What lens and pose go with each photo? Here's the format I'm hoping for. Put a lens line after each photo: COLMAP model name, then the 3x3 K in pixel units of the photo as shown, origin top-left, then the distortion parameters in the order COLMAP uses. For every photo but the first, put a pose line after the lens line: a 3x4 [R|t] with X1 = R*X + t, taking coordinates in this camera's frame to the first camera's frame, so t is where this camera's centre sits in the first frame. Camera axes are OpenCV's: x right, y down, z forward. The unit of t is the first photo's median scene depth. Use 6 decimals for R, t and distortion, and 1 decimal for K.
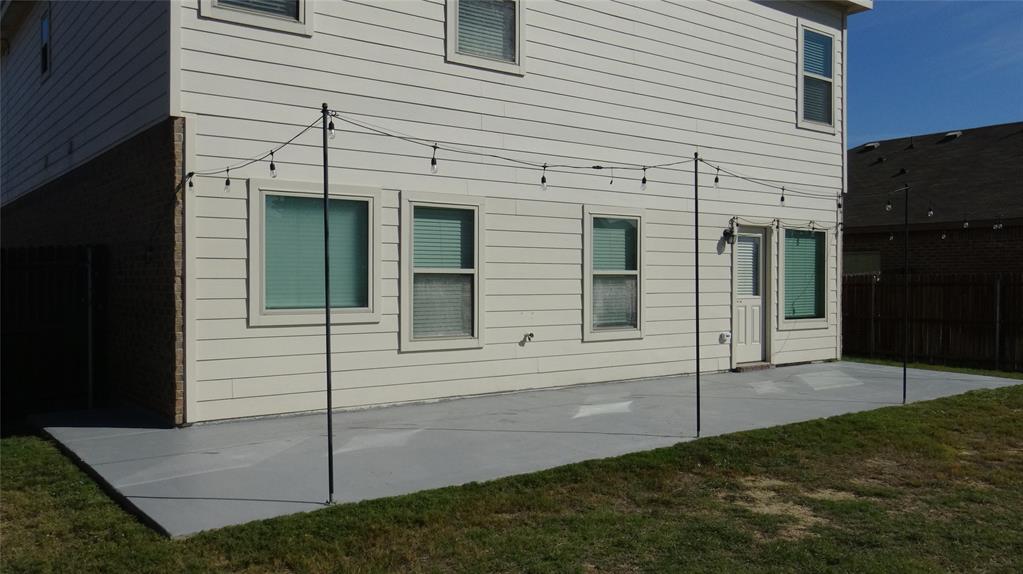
lens RADIAL K [[852.6, 0, 512.5], [0, 852.6, 286.5], [0, 0, 1]] dist [-0.003078, 0.003011]
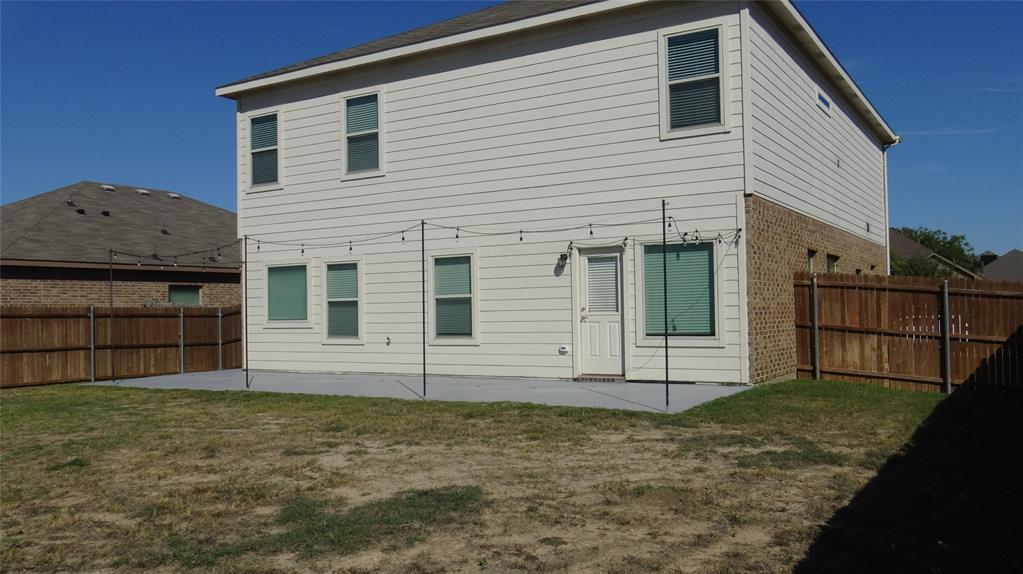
lens RADIAL K [[852.6, 0, 511.1], [0, 852.6, 287.7], [0, 0, 1]] dist [-0.003078, 0.003011]
pose [[0.353151, -0.036475, -0.934855, 1.284832], [0.008490, 0.999324, -0.035783, 0.017895], [0.935528, 0.004700, 0.353222, 0.535886]]
